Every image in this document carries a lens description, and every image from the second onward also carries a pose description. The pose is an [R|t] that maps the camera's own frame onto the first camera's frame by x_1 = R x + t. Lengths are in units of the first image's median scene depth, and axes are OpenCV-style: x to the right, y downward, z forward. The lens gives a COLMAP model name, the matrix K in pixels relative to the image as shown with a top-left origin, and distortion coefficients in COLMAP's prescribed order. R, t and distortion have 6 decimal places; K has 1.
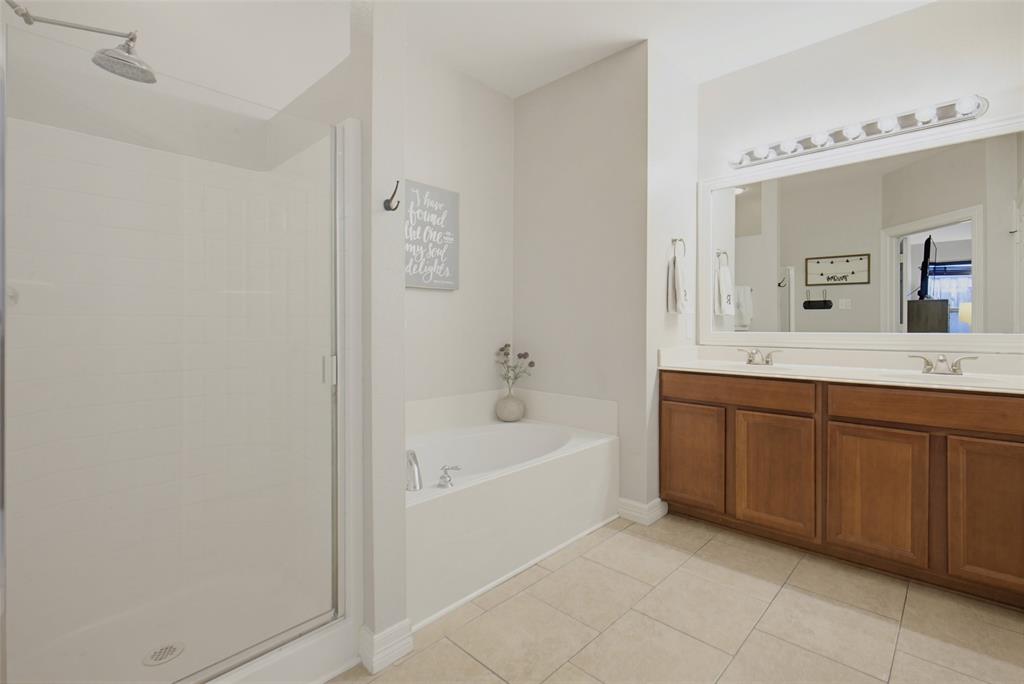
lens RADIAL K [[471.5, 0, 537.6], [0, 471.5, 322.9], [0, 0, 1]] dist [-0.002401, -0.000125]
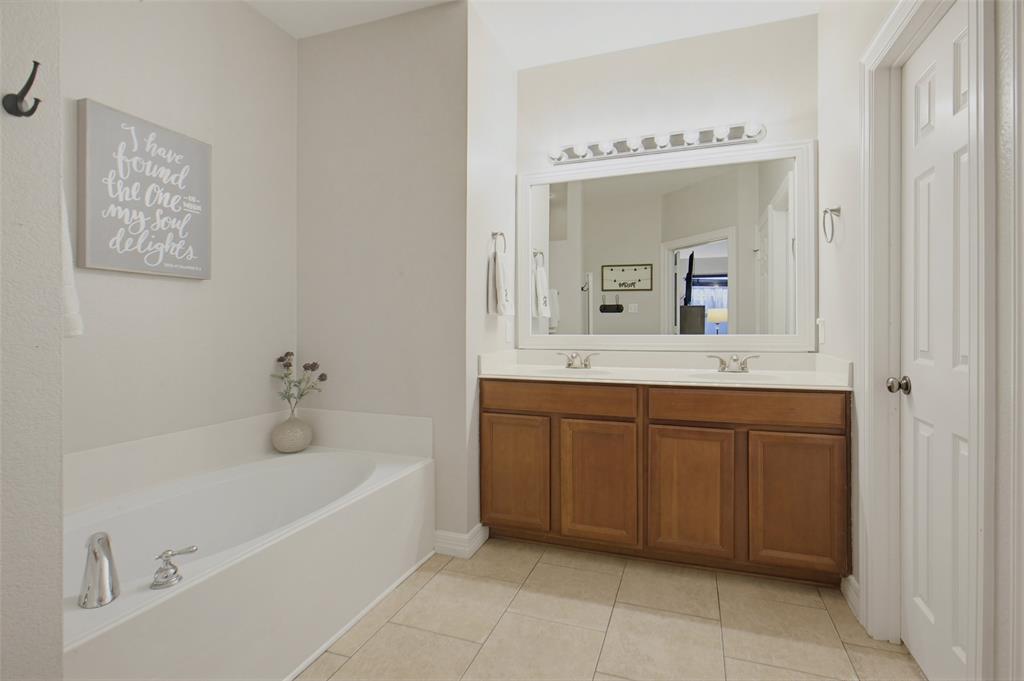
lens RADIAL K [[468.0, 0, 533.2], [0, 468.0, 326.5], [0, 0, 1]] dist [-0.020438, 0.026567]
pose [[0.919947, -0.001148, 0.392041, 0.006918], [0.000339, 0.999998, 0.002133, 0.000384], [-0.392042, -0.001829, 0.919945, 0.159241]]
